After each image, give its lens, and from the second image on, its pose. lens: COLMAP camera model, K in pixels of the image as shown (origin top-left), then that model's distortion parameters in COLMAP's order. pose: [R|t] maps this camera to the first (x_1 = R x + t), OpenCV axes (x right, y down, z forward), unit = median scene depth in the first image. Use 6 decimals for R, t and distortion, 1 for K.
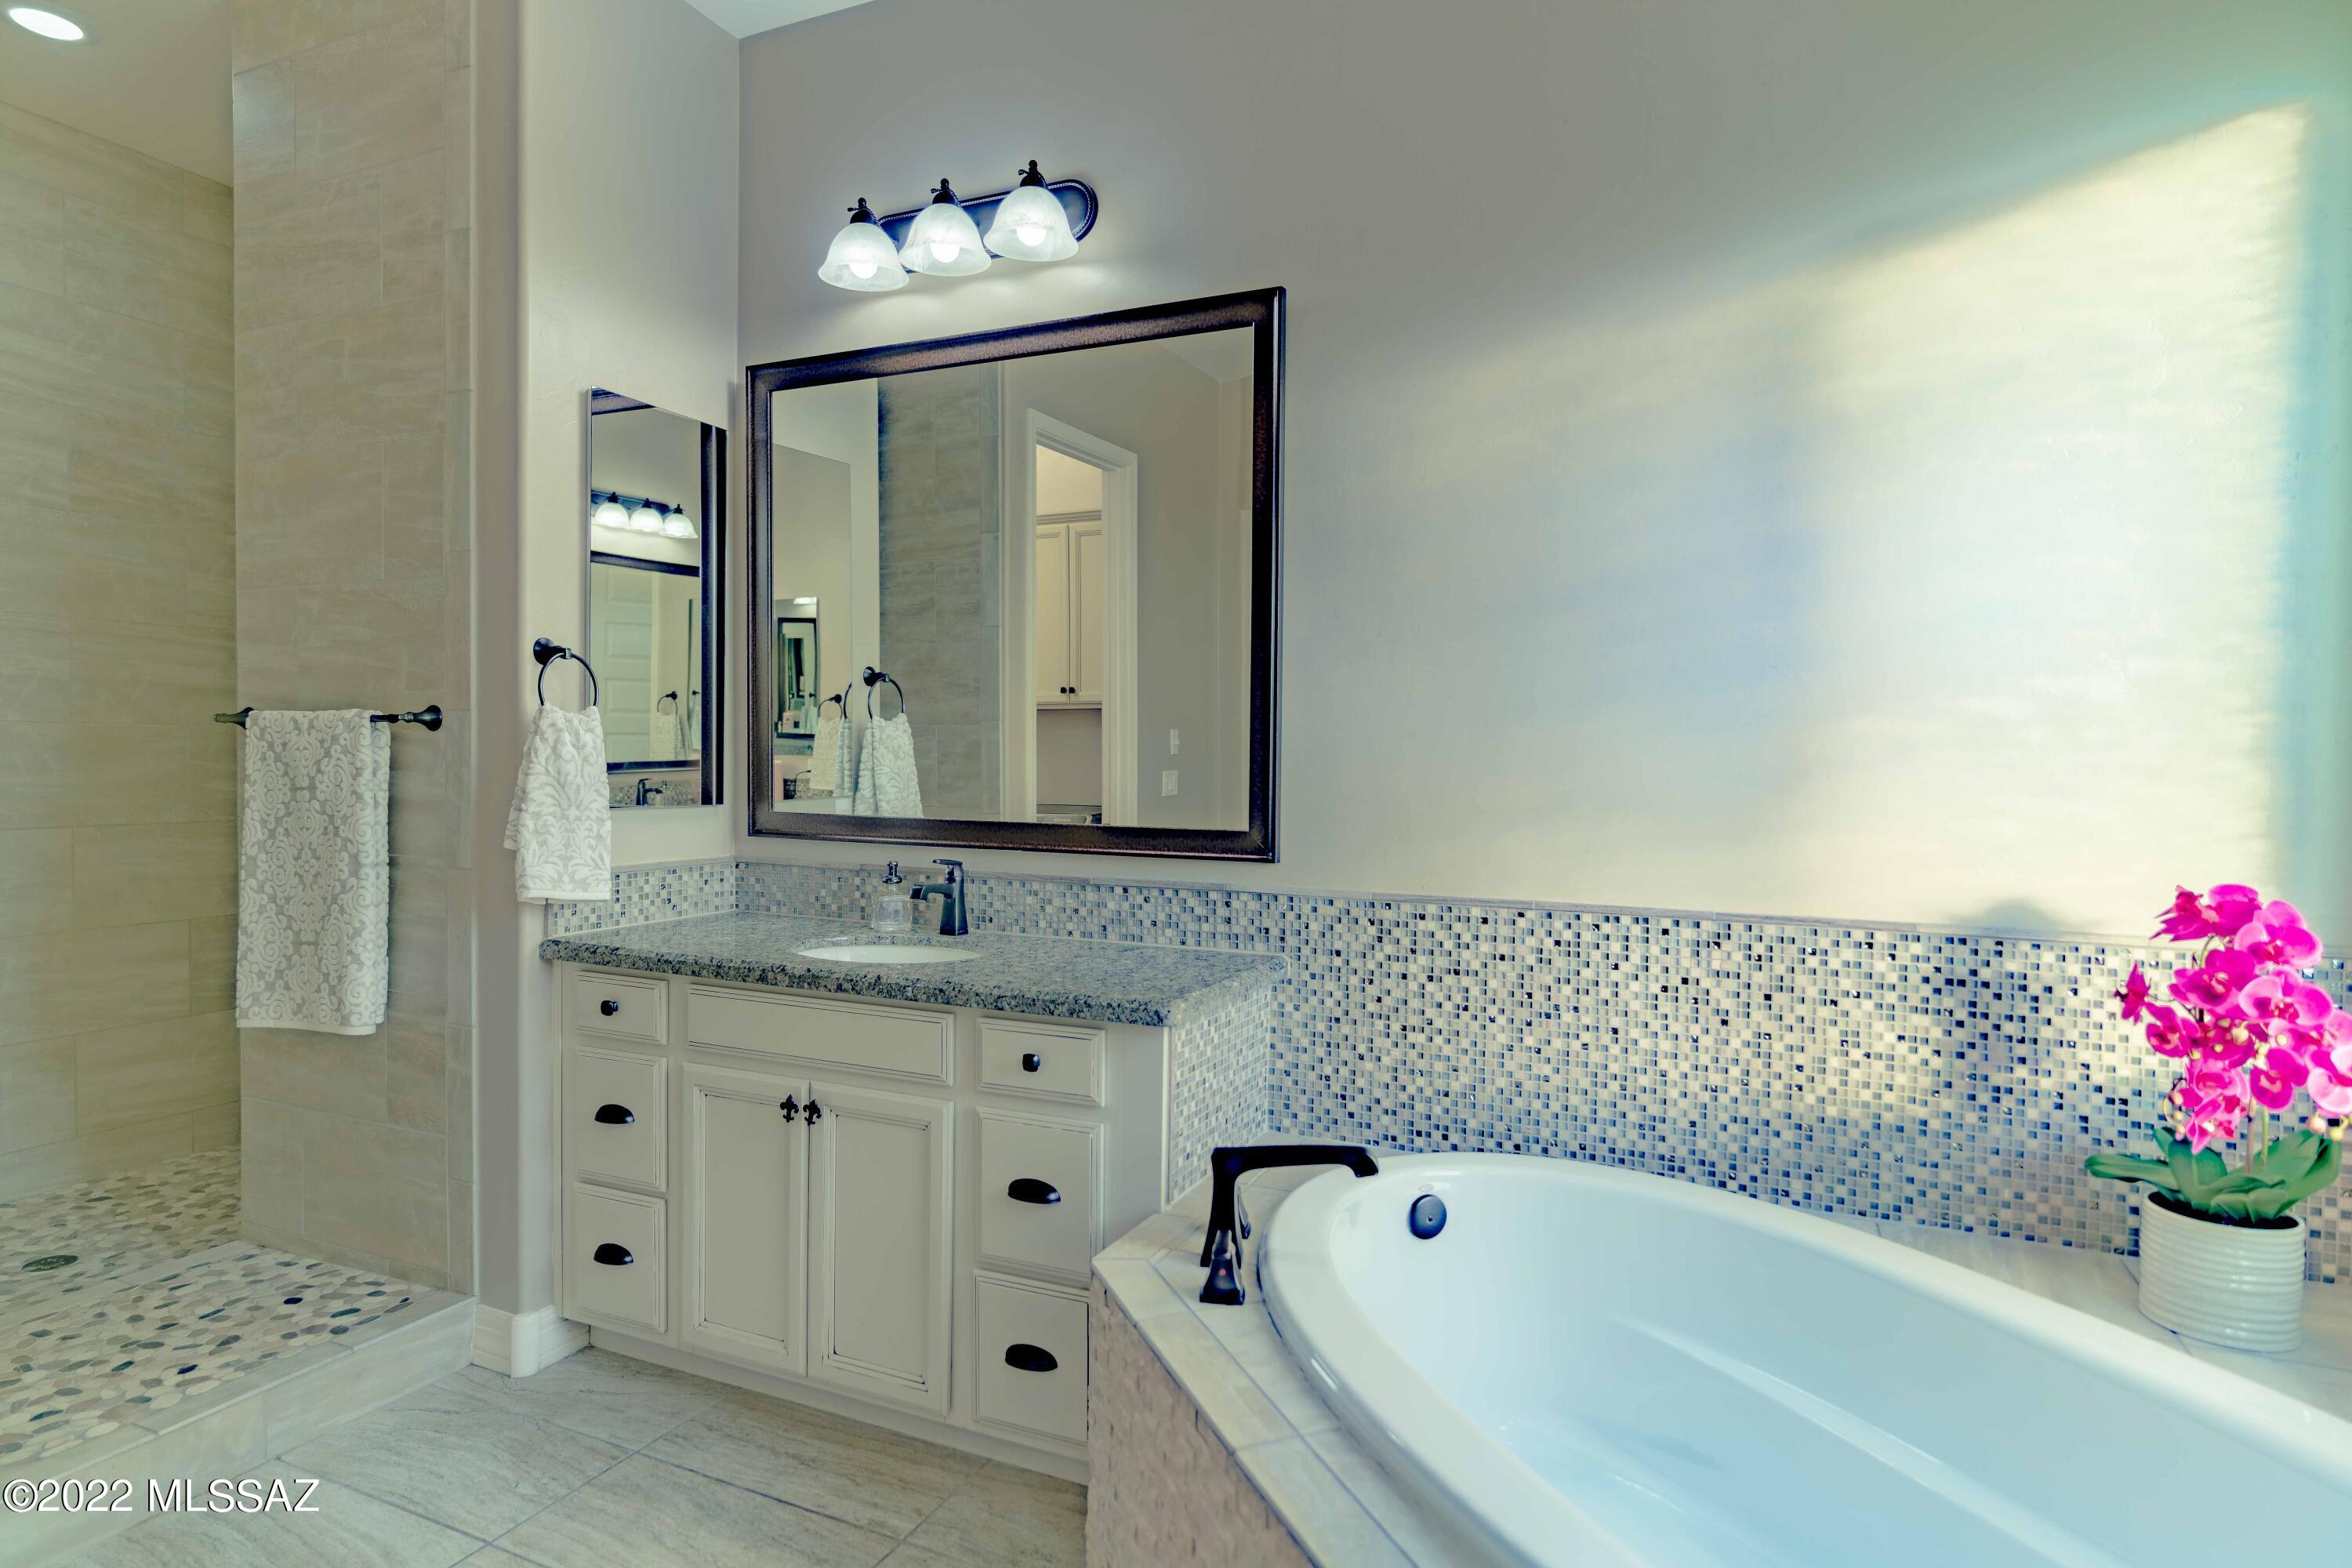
lens RADIAL K [[1288.5, 0, 1161.2], [0, 1288.5, 783.2], [0, 0, 1]] dist [-0.003320, 0.004942]
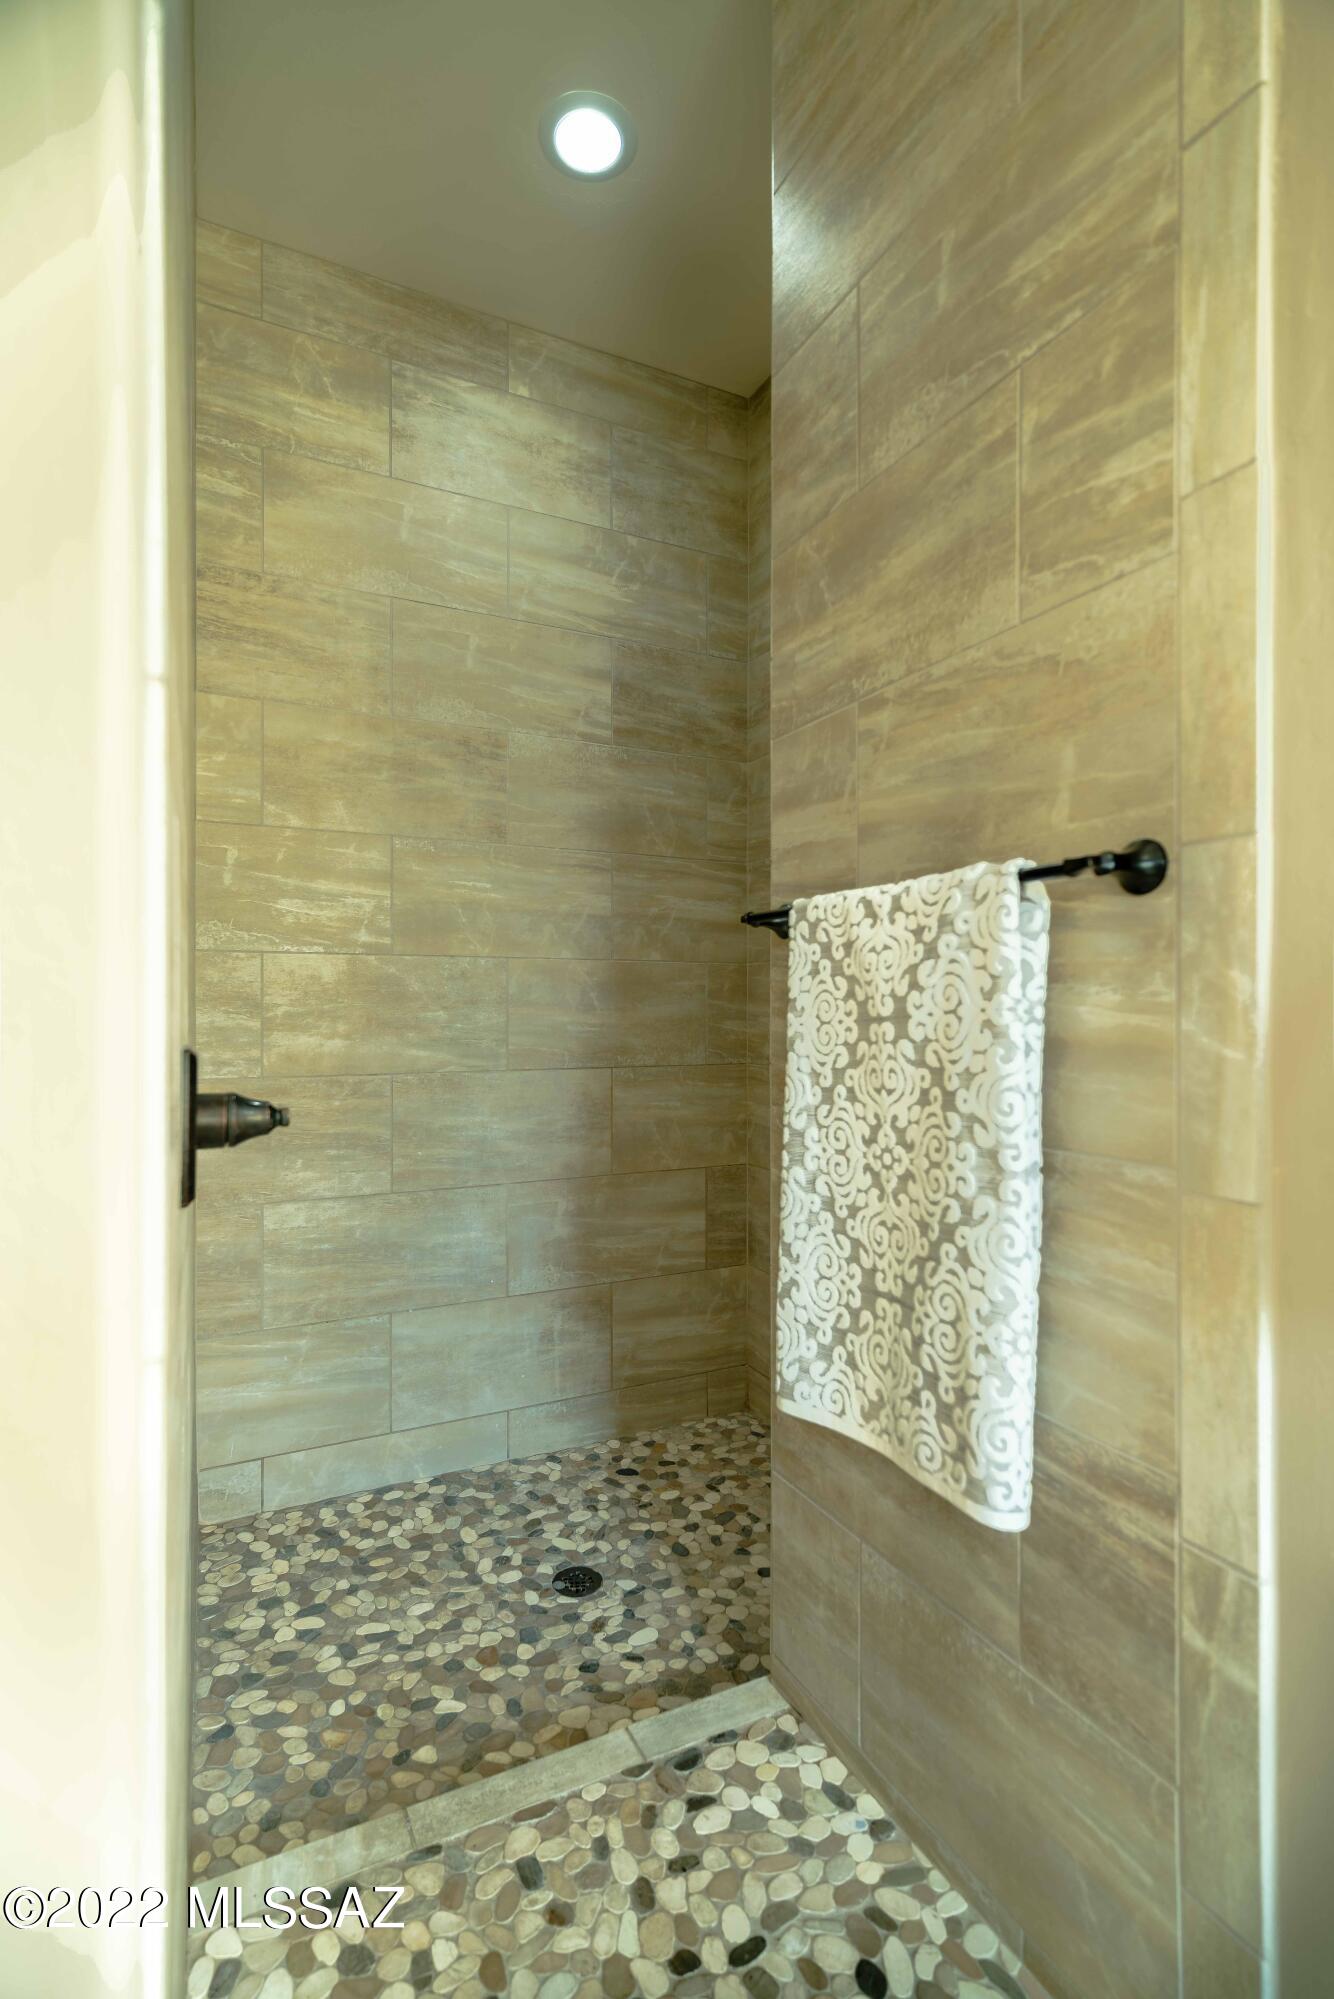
lens RADIAL K [[954.6, 0, 665.3], [0, 954.6, 1008.7], [0, 0, 1]] dist [0.000296, 0.001482]
pose [[0.777750, -0.010411, -0.628488, -0.487537], [-0.008719, 0.999588, -0.027349, 0.012068], [0.628513, 0.026750, 0.777339, 0.628598]]
